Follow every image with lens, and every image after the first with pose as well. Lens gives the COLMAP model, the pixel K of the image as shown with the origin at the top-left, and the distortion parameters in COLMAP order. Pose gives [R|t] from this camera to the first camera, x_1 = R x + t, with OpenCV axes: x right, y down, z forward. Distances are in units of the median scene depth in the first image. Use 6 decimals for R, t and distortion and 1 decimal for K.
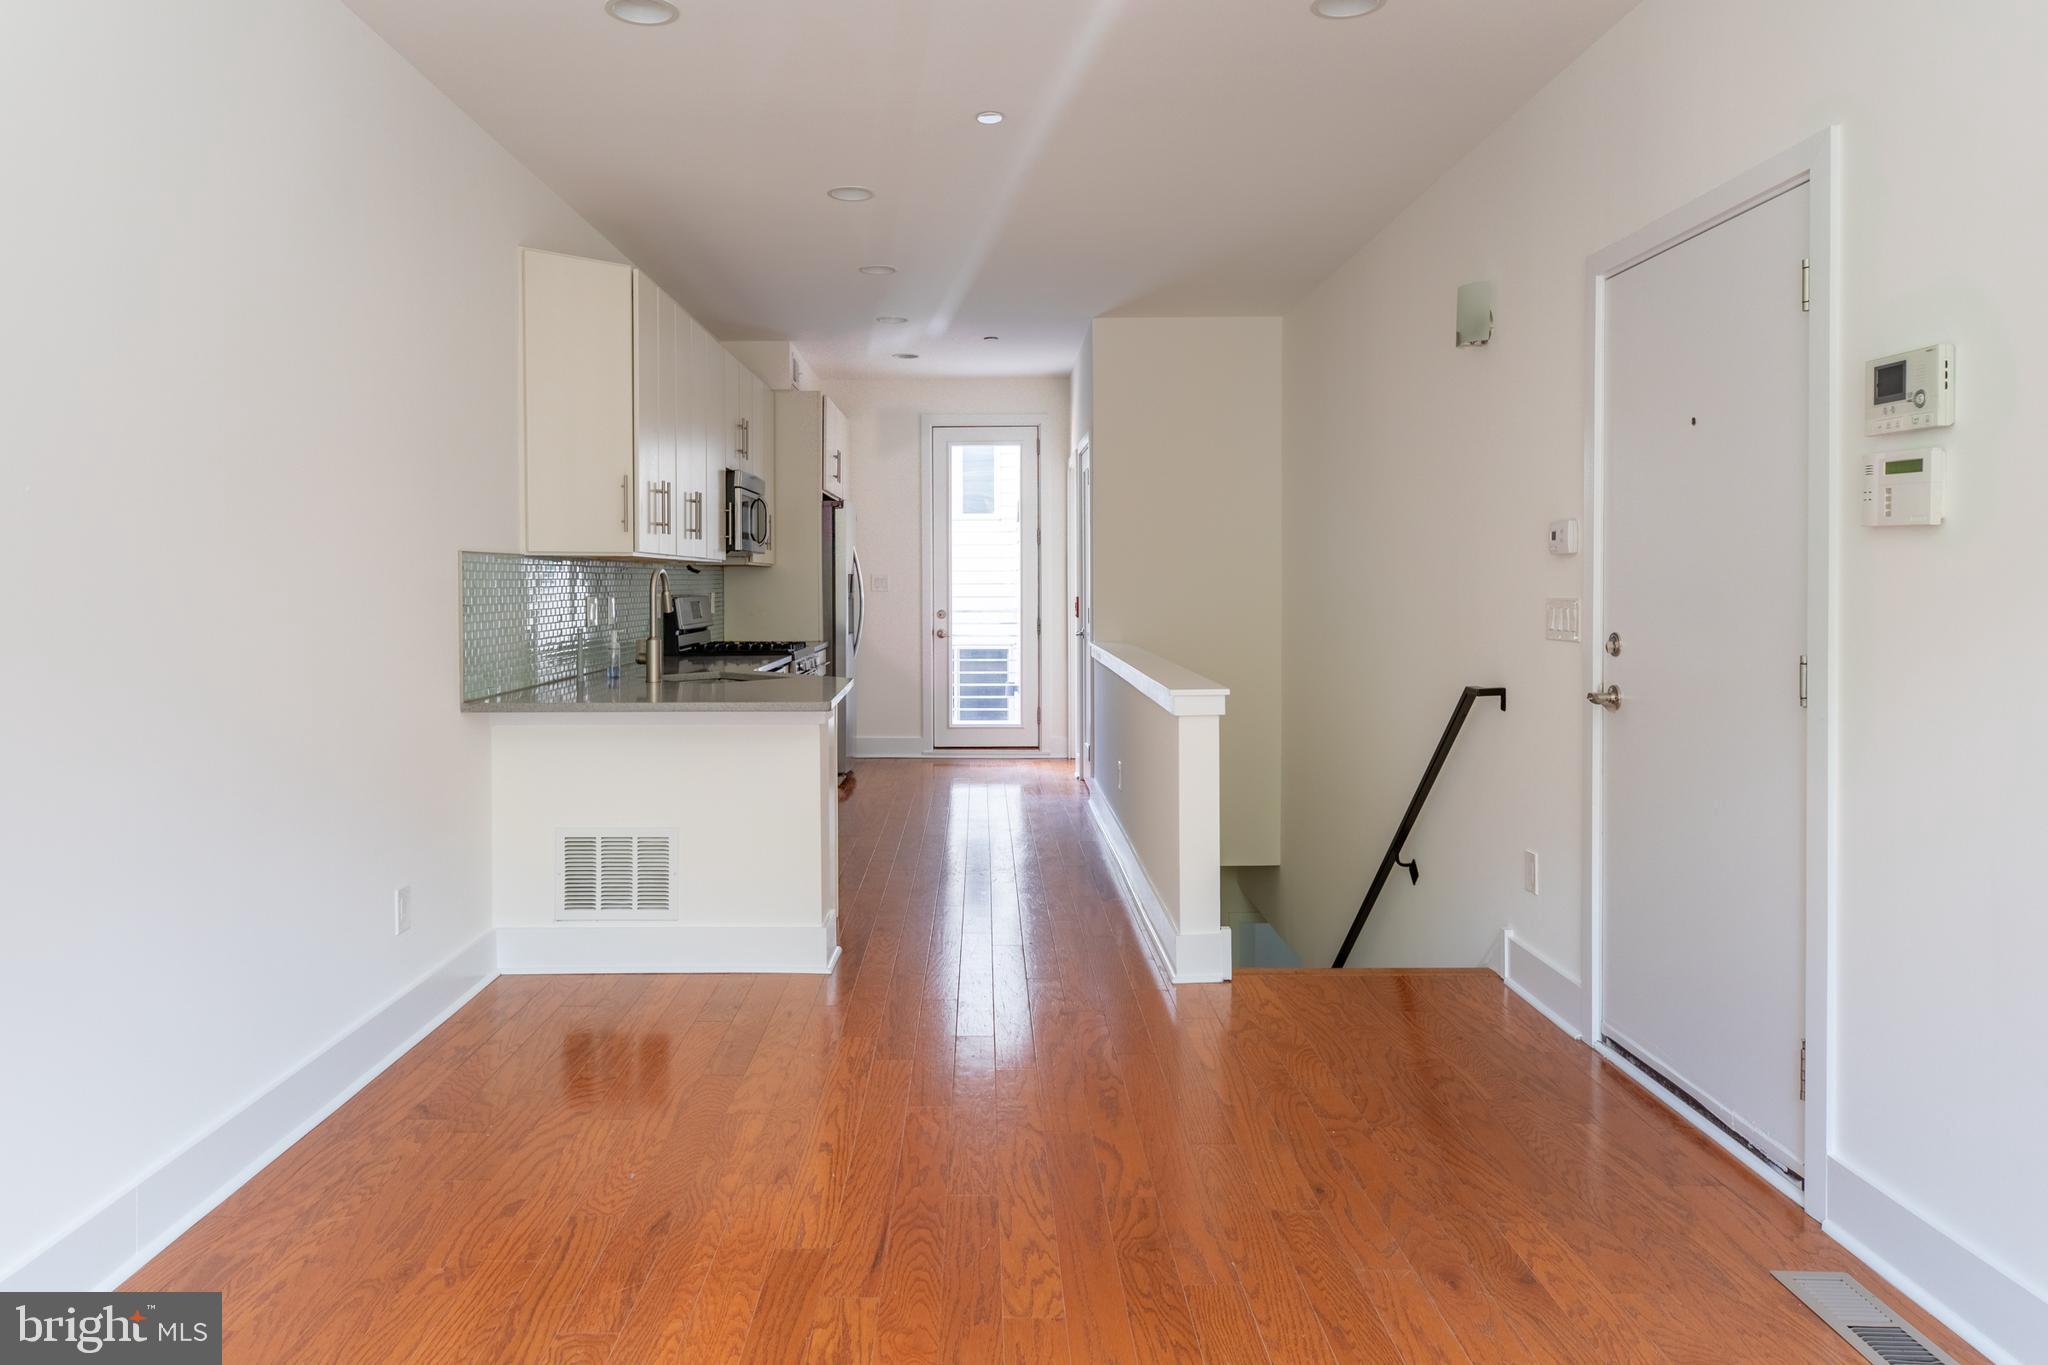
lens RADIAL K [[1345.0, 0, 1021.8], [0, 1345.0, 646.1], [0, 0, 1]] dist [-0.000195, -0.000165]
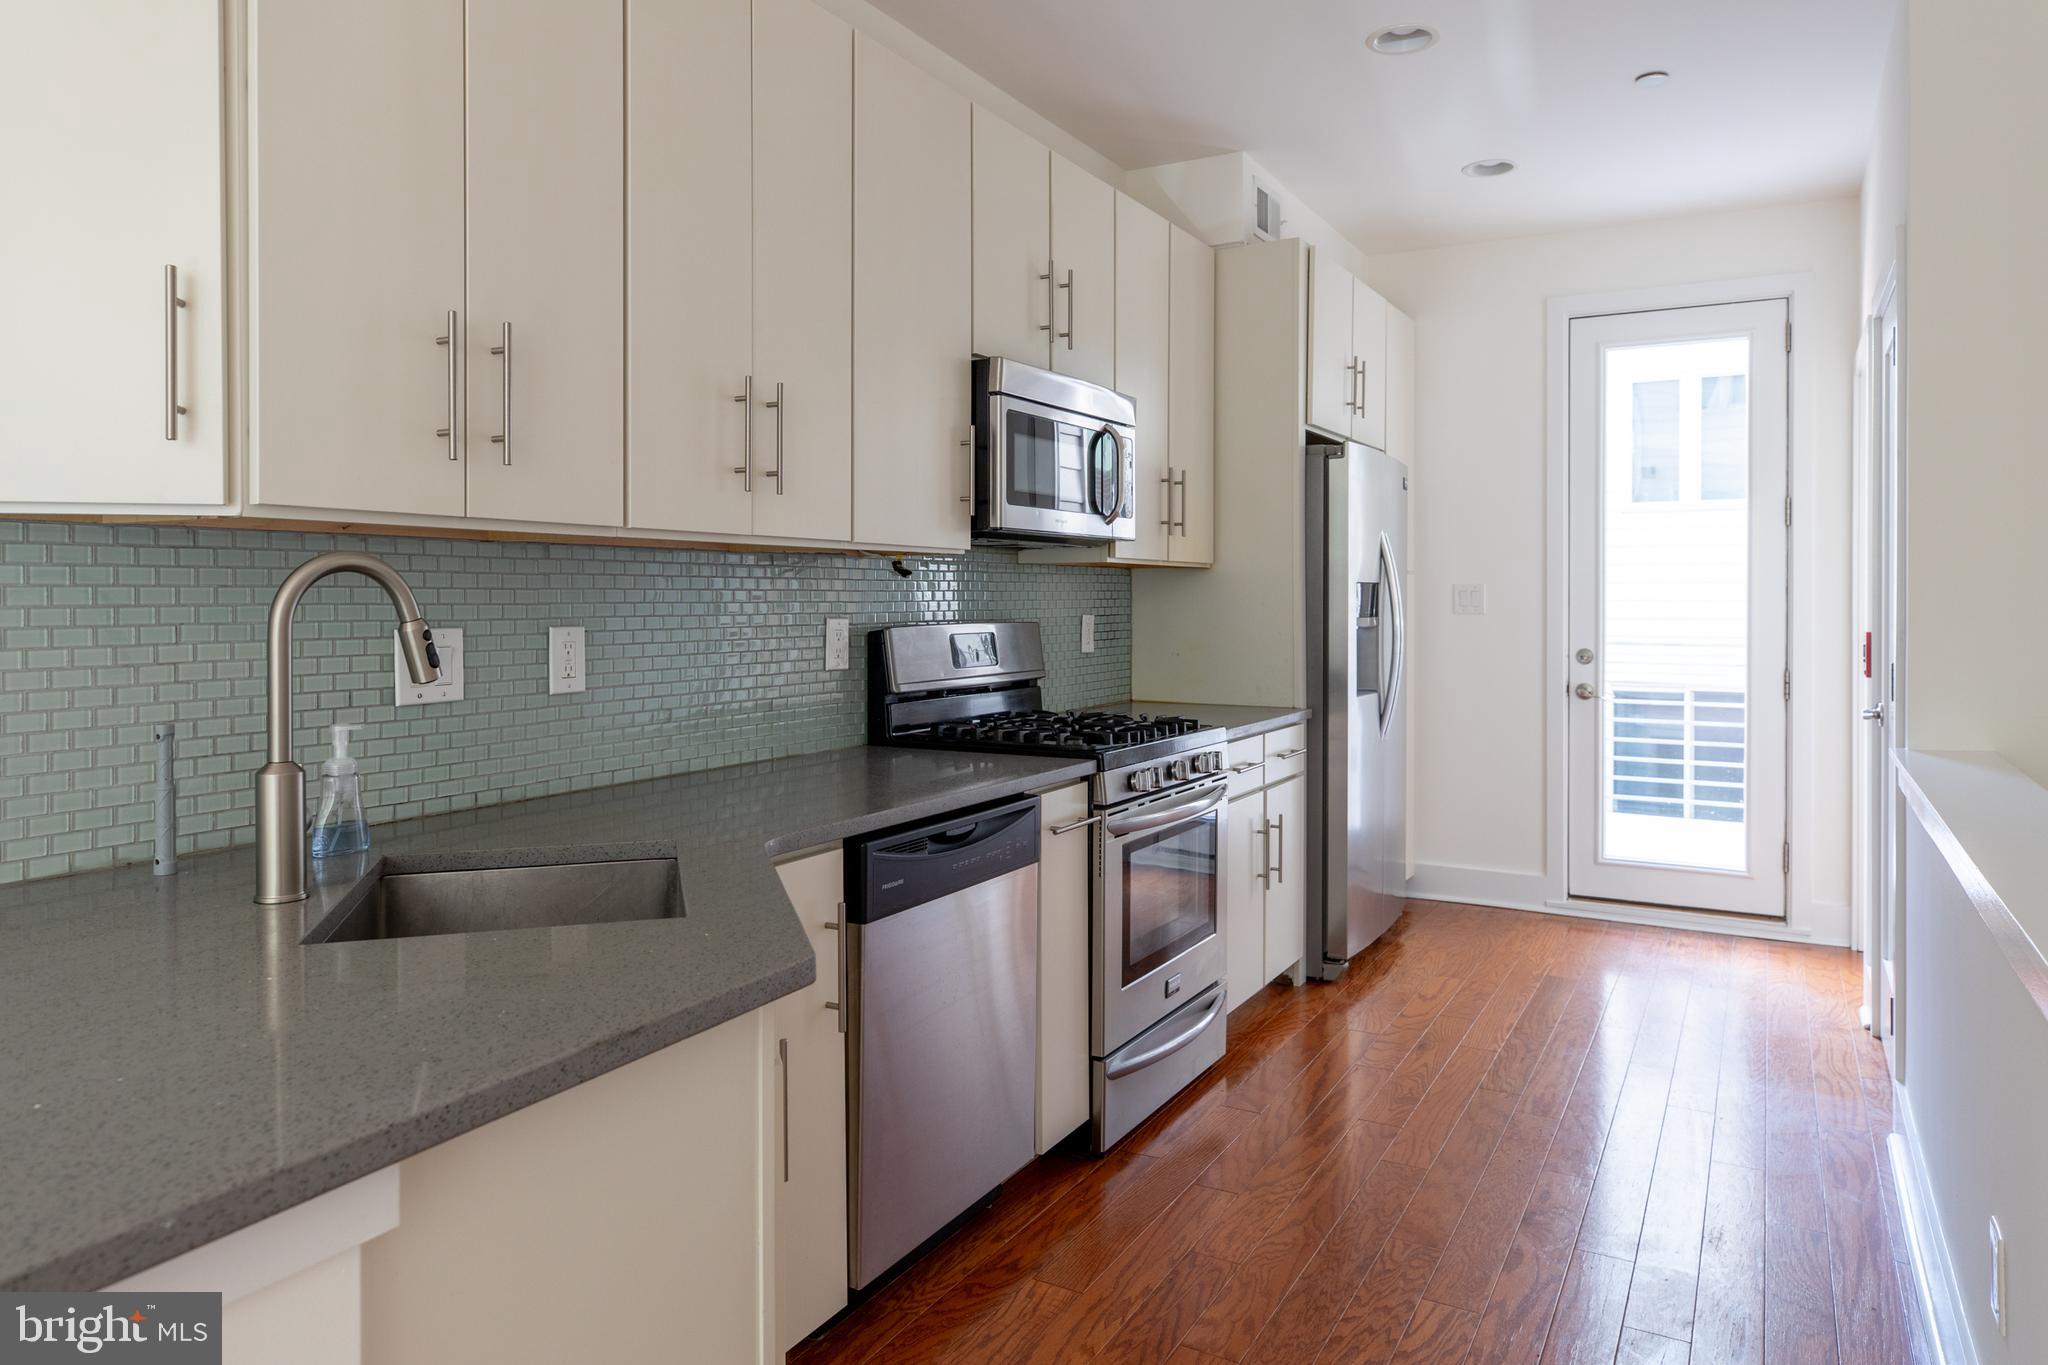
lens RADIAL K [[1323.6, 0, 1022.3], [0, 1323.6, 599.7], [0, 0, 1]] dist [0.001060, -0.037709]
pose [[0.854193, 0.009321, -0.519872, 0.027639], [-0.031609, 0.998921, -0.034026, -0.023675], [0.518994, 0.045498, 0.853566, 0.468336]]
